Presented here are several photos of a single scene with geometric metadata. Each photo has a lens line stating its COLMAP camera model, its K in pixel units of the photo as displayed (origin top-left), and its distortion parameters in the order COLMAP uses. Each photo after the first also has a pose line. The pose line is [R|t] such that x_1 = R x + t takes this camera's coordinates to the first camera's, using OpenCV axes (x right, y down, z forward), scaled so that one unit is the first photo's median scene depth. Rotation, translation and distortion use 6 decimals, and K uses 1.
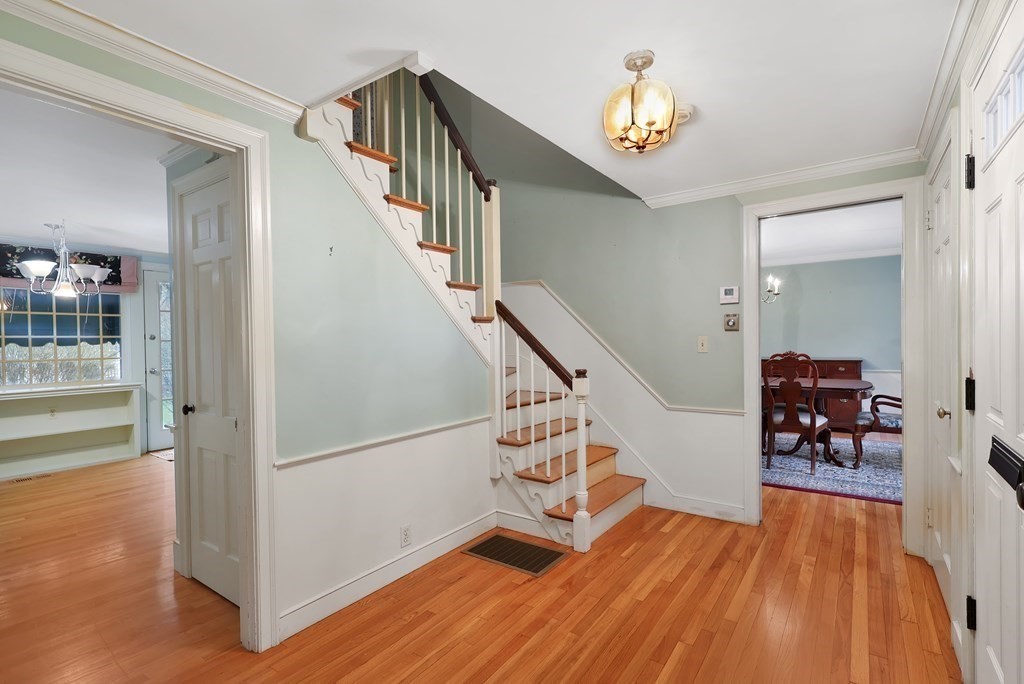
lens RADIAL K [[479.9, 0, 517.7], [0, 479.9, 344.4], [0, 0, 1]] dist [0.002917, -0.004106]
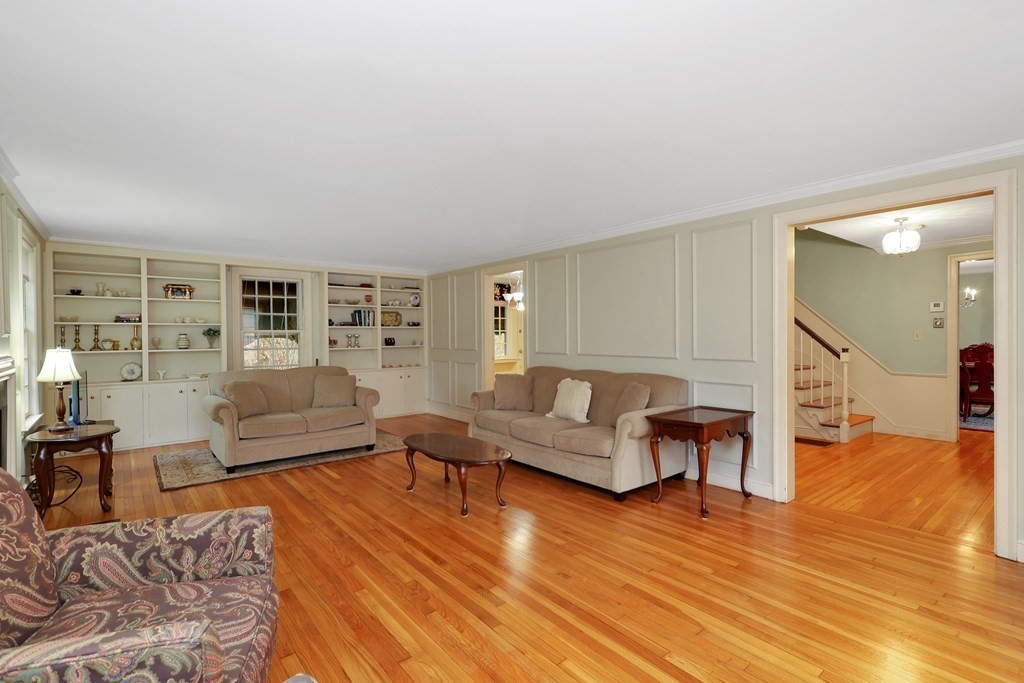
lens RADIAL K [[479.9, 0, 511.9], [0, 479.9, 339.8], [0, 0, 1]] dist [0.002917, -0.004106]
pose [[0.960761, 0.007274, -0.277281, -0.488622], [-0.007274, 0.999973, 0.001026, 0.021118], [0.277281, 0.001032, 0.960788, -0.961021]]
